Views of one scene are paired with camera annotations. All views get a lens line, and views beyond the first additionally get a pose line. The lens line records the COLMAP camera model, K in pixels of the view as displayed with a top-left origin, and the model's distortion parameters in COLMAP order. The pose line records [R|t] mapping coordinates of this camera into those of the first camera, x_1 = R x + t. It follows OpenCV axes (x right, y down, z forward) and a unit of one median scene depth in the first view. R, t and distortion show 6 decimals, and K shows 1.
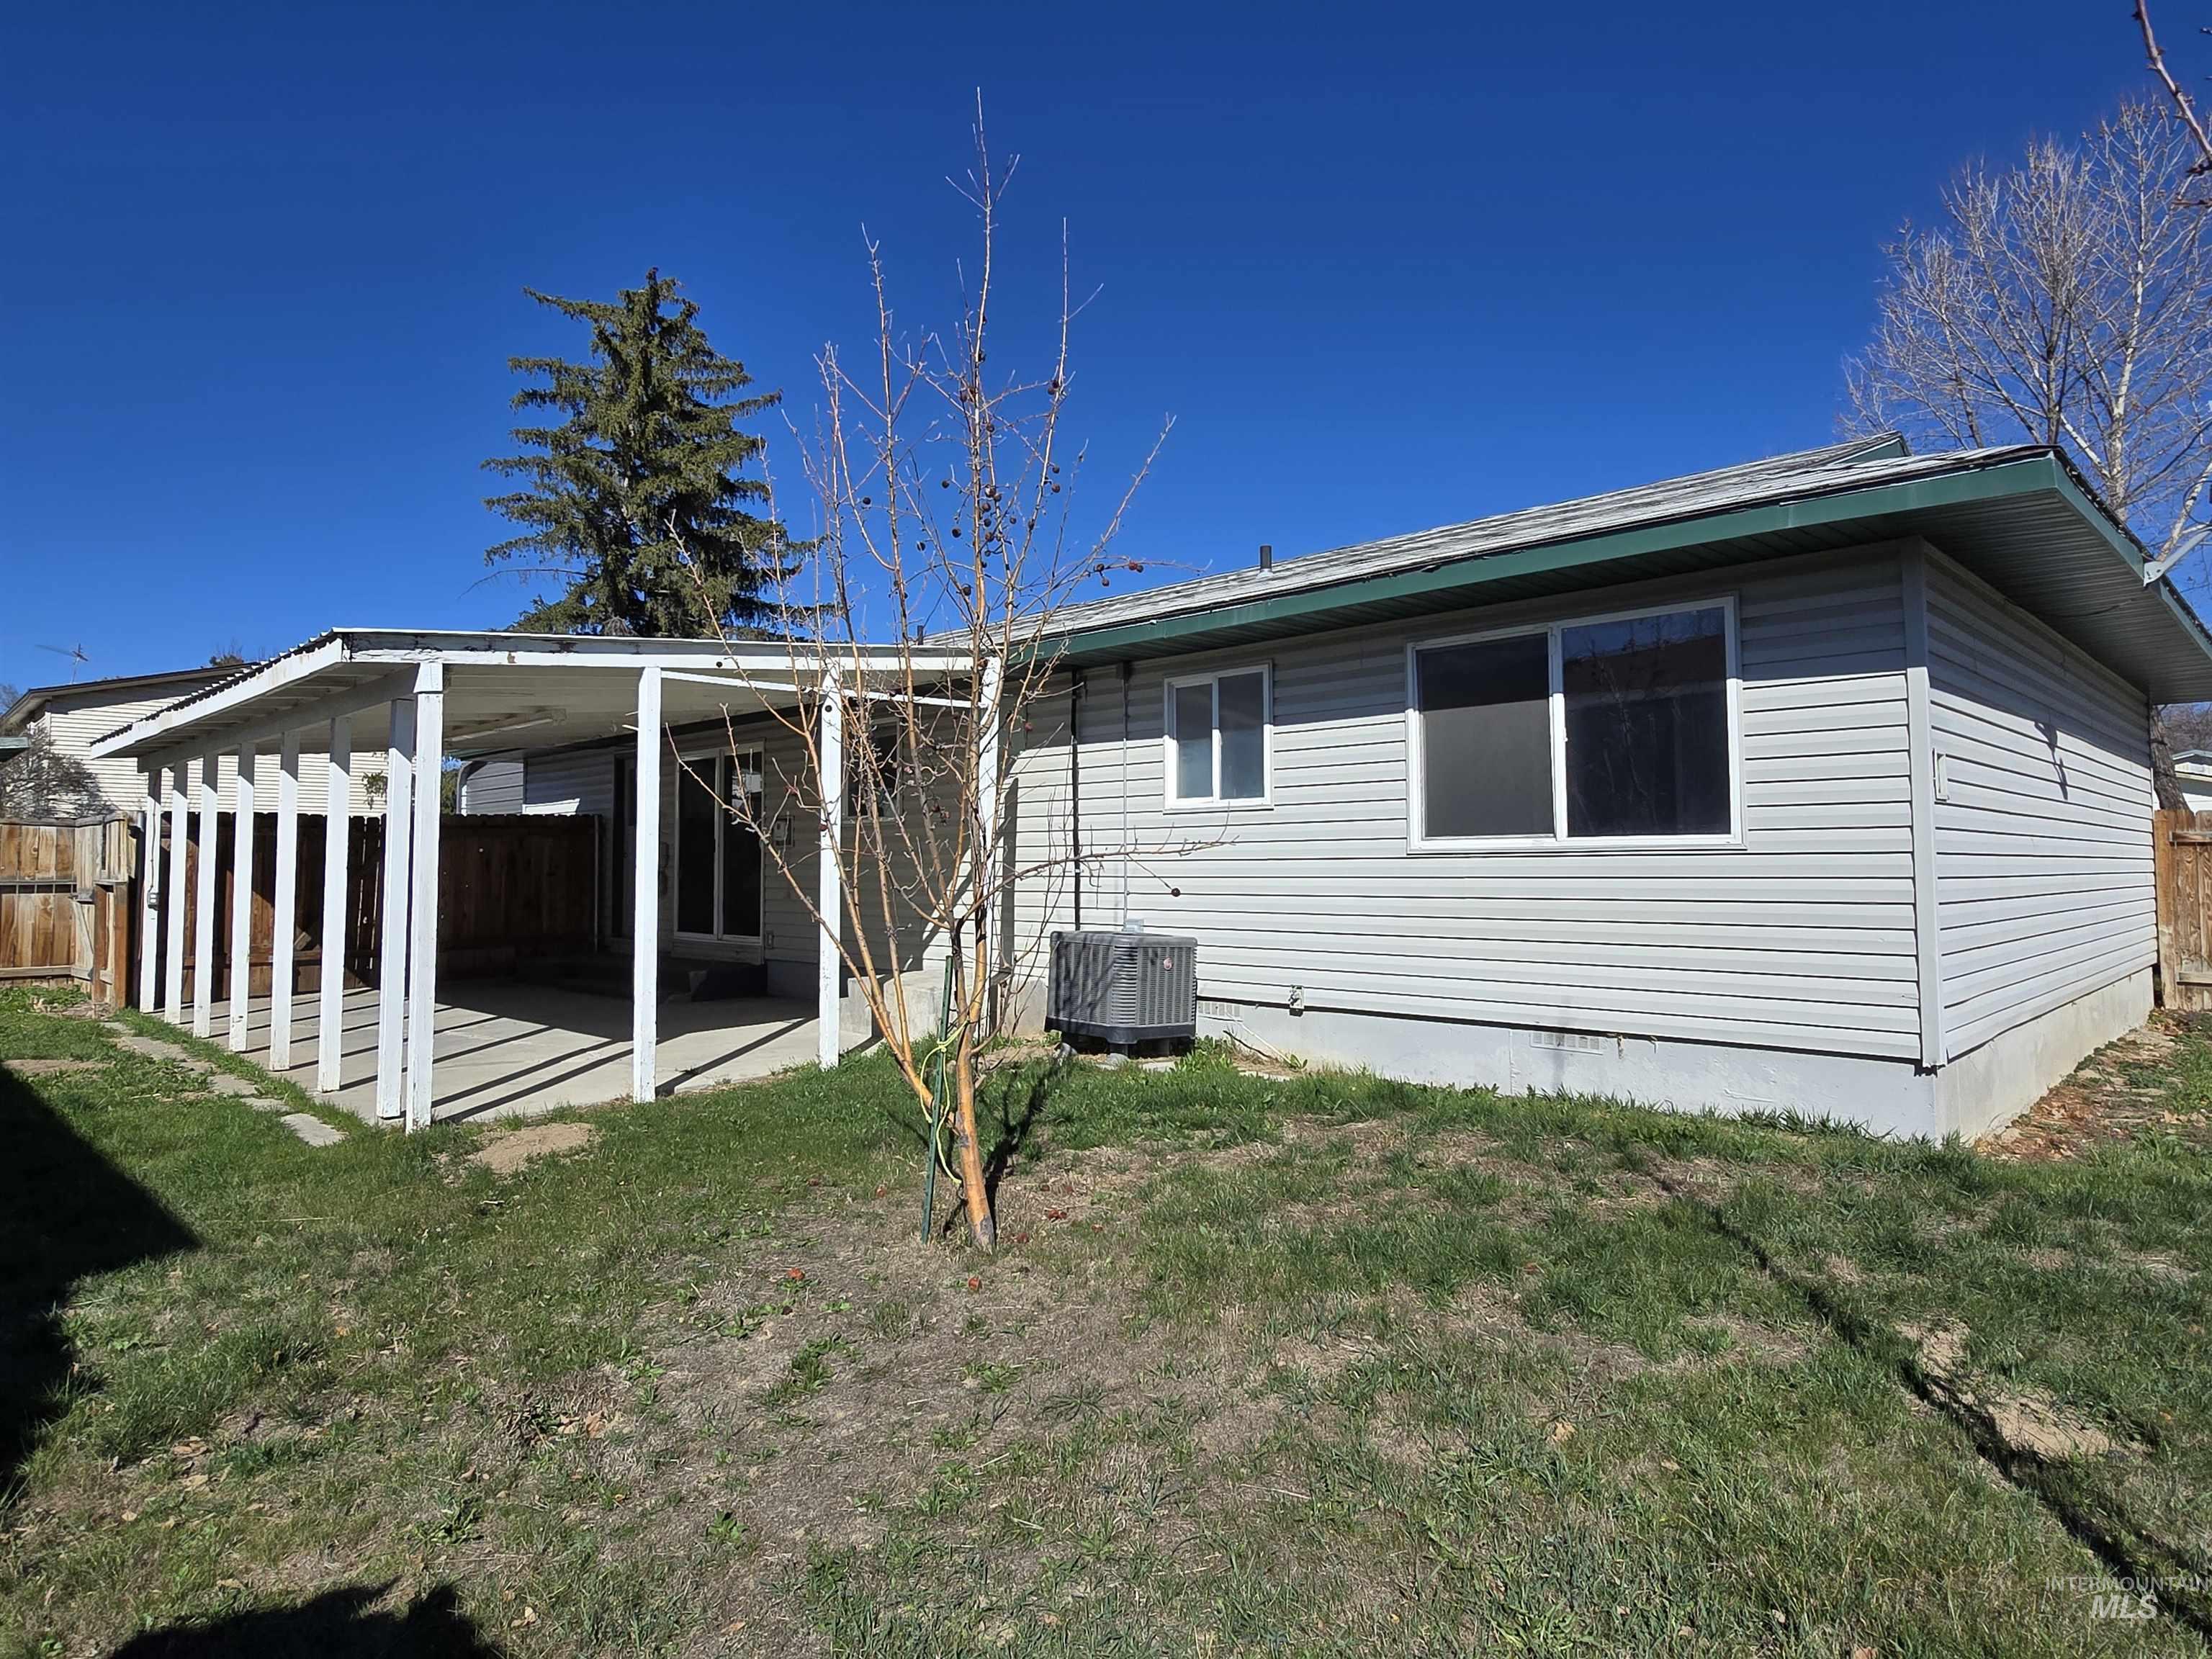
lens RADIAL K [[1277.0, 0, 1106.2], [0, 1277.0, 818.8], [0, 0, 1]] dist [-0.009499, 0.002946]
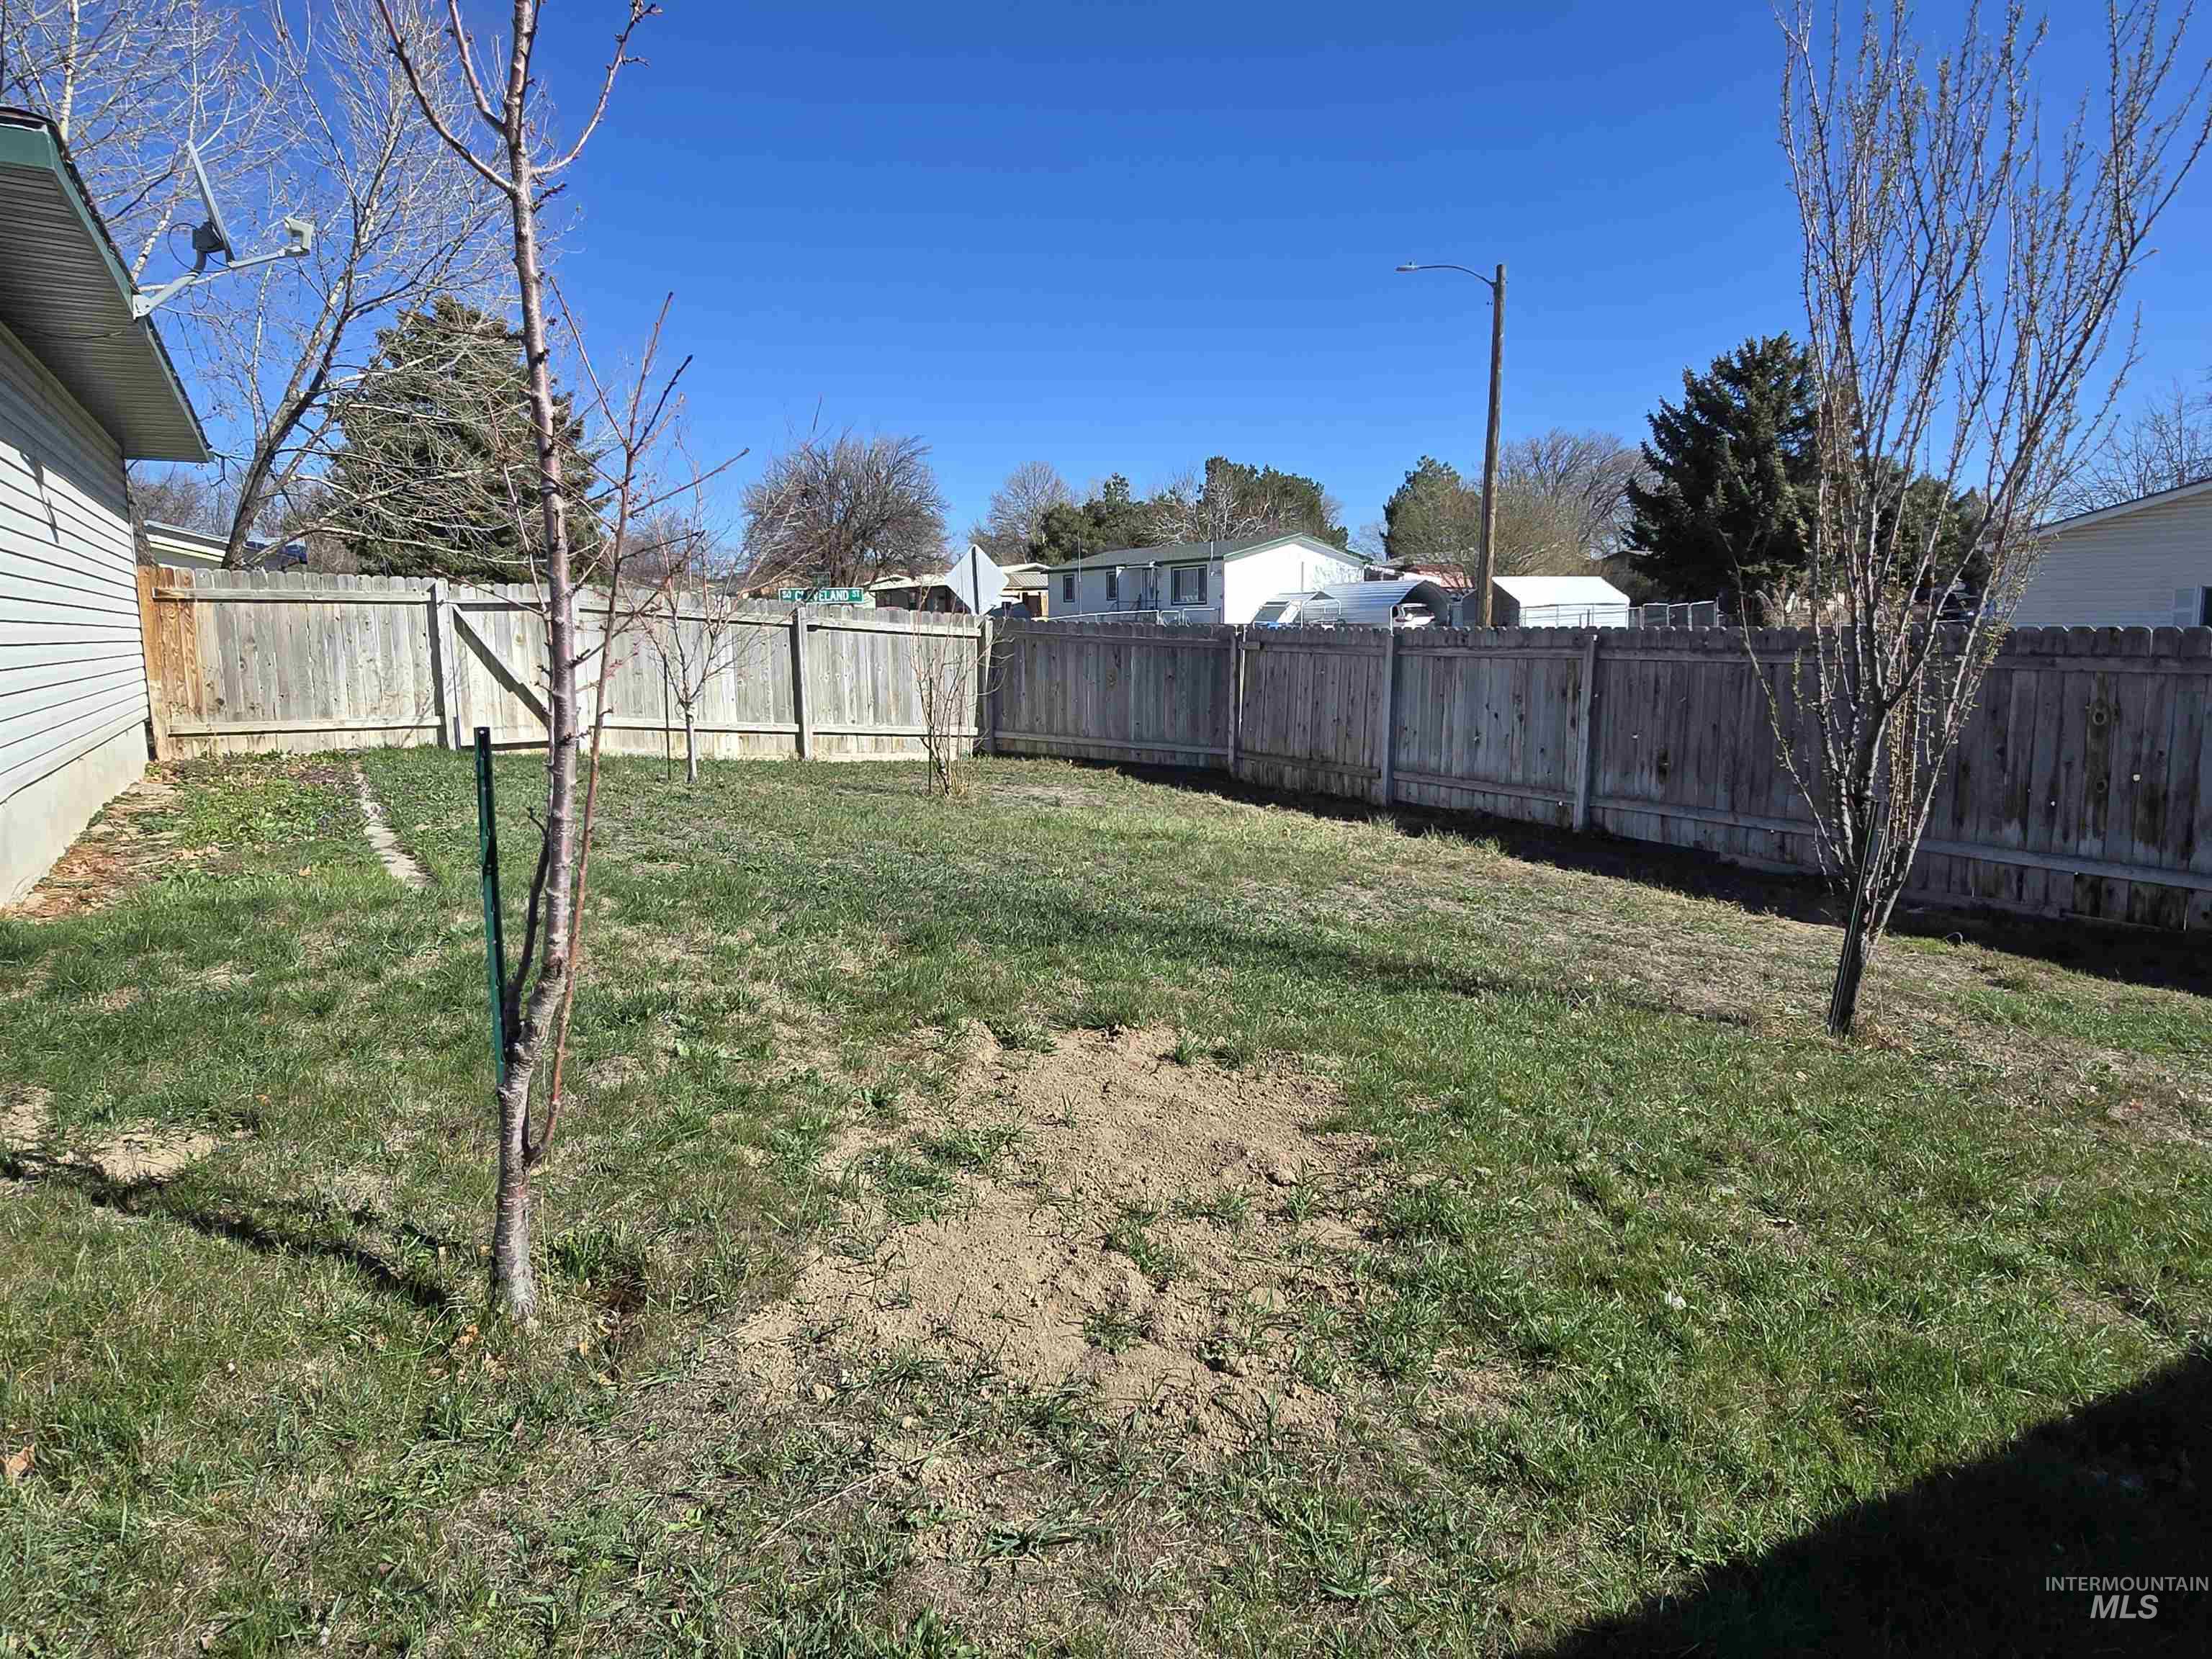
lens RADIAL K [[1277.0, 0, 1108.4], [0, 1277.0, 808.2], [0, 0, 1]] dist [-0.009499, 0.002946]
pose [[0.222677, -0.133763, 0.965672, -0.004621], [-0.035562, 0.988768, 0.145163, 0.011690], [-0.974243, -0.066665, 0.215419, 0.021337]]
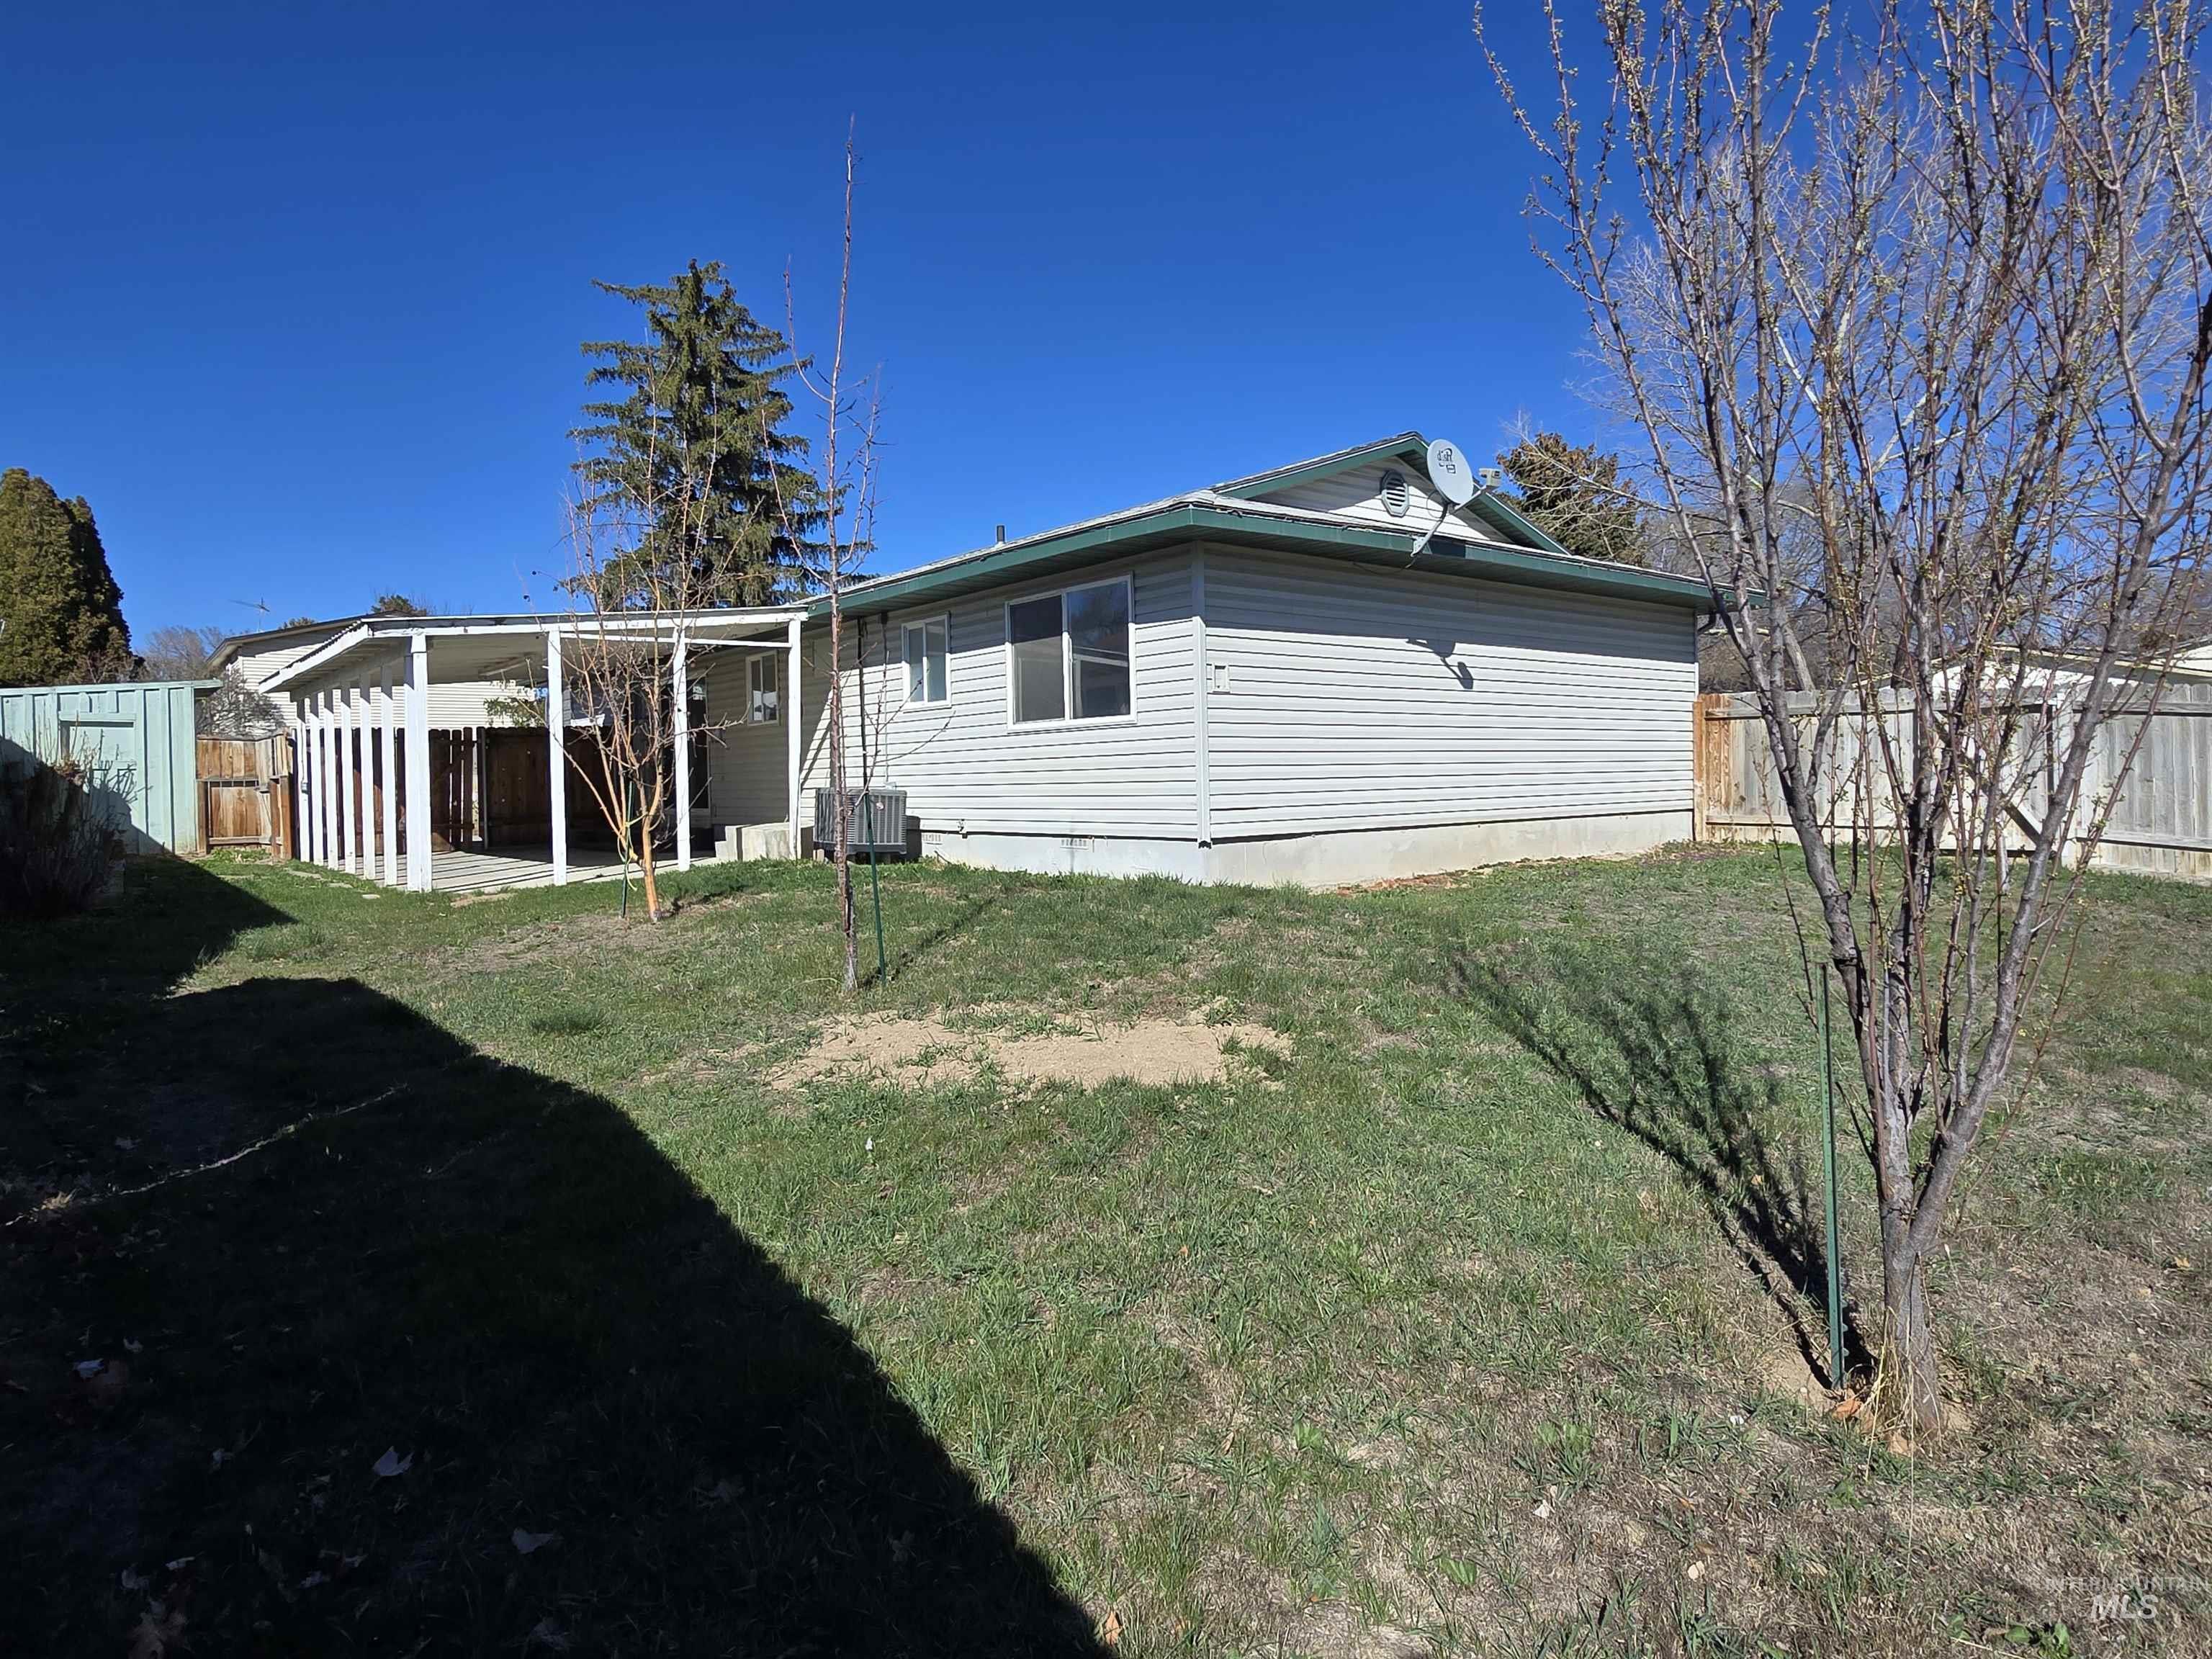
lens RADIAL K [[1277.0, 0, 1116.7], [0, 1277.0, 824.1], [0, 0, 1]] dist [-0.009499, 0.002946]
pose [[0.994625, -0.013971, -0.102596, 0.439750], [0.021602, 0.997050, 0.073648, 0.021251], [0.101264, -0.075468, 0.991993, -0.486424]]
